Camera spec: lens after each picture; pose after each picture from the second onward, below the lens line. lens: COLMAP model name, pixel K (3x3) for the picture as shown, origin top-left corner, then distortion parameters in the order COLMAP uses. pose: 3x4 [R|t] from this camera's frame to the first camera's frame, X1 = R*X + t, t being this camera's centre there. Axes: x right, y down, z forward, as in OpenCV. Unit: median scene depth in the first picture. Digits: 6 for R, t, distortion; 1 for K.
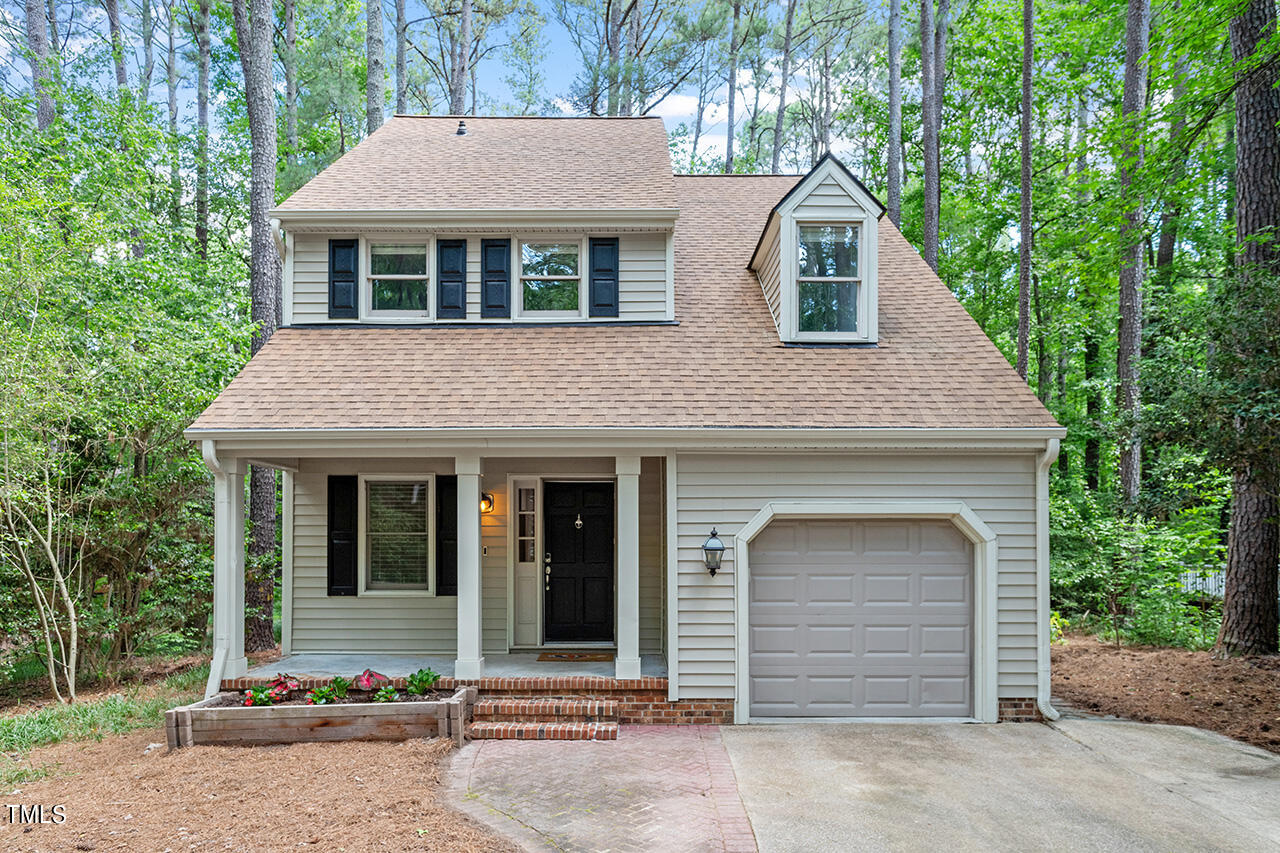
lens RADIAL K [[878.5, 0, 644.5], [0, 878.5, 430.7], [0, 0, 1]] dist [-0.004654, 0.000975]
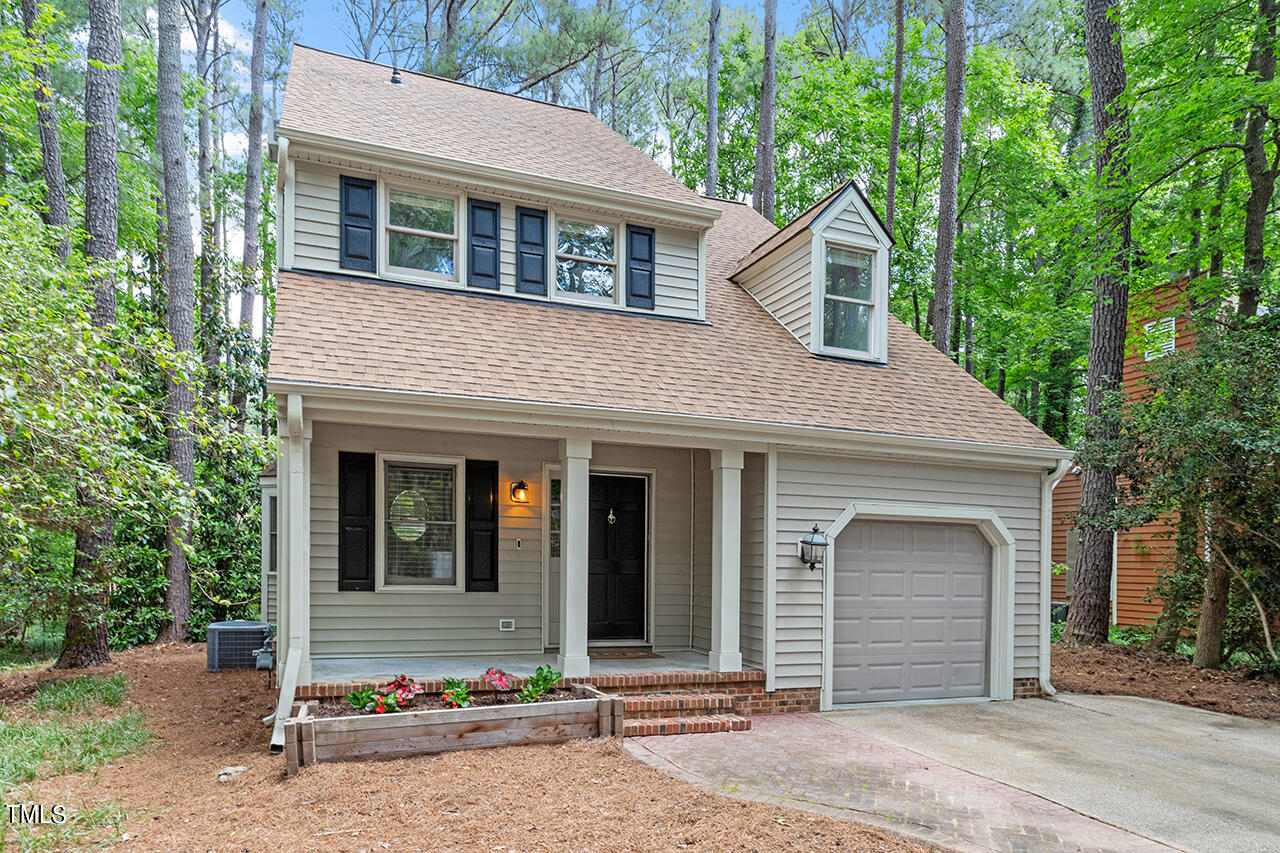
lens RADIAL K [[868.6, 0, 631.3], [0, 868.6, 474.8], [0, 0, 1]] dist [-0.003113, 0.001035]
pose [[0.923423, 0.057616, 0.379434, -0.499418], [-0.067579, 0.997630, 0.012977, 0.052278], [-0.377787, -0.037625, 0.925128, 0.131610]]
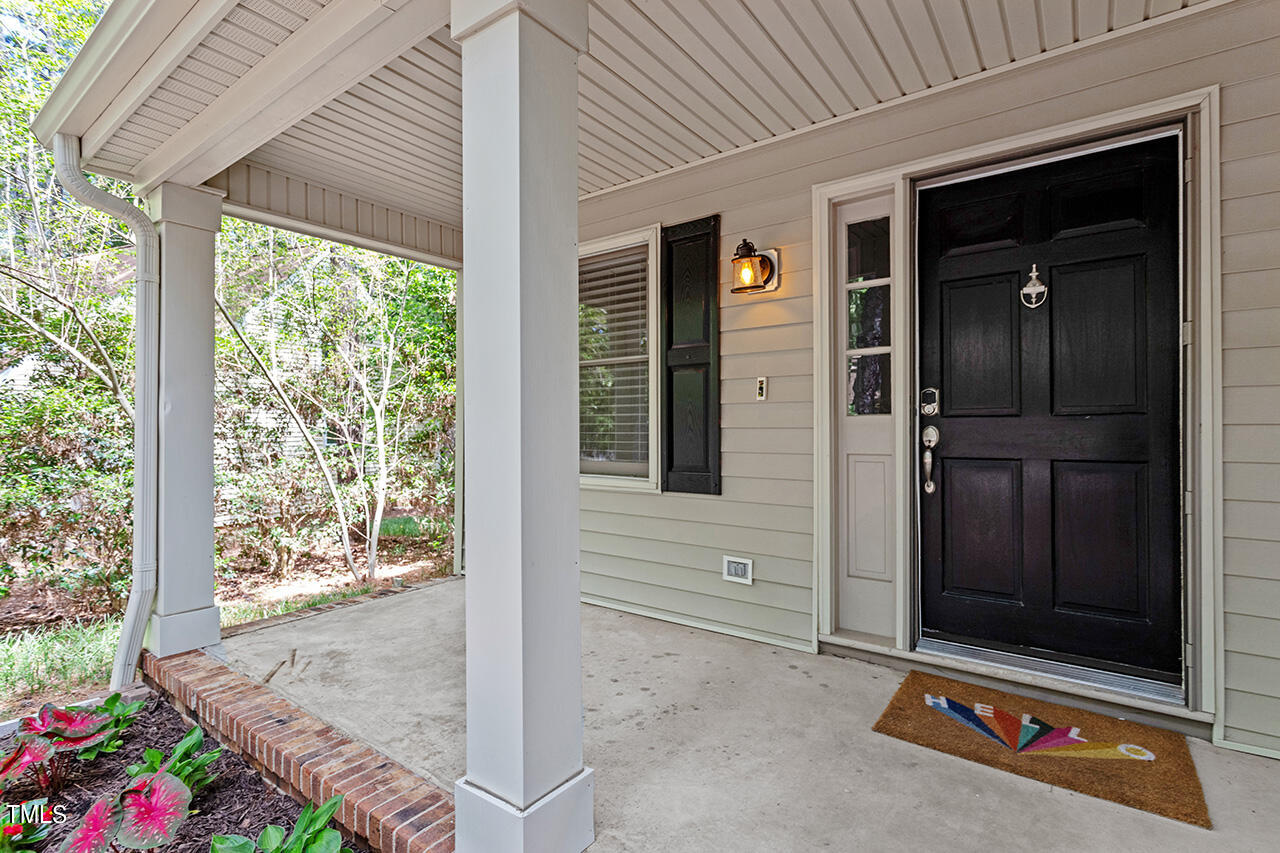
lens RADIAL K [[606.1, 0, 643.1], [0, 606.1, 423.2], [0, 0, 1]] dist [-0.003854, -0.000222]
pose [[0.811971, -0.002947, -0.583690, -0.073627], [0.016463, 0.999705, 0.017853, 0.174817], [0.583466, -0.024106, 0.811780, 0.876809]]
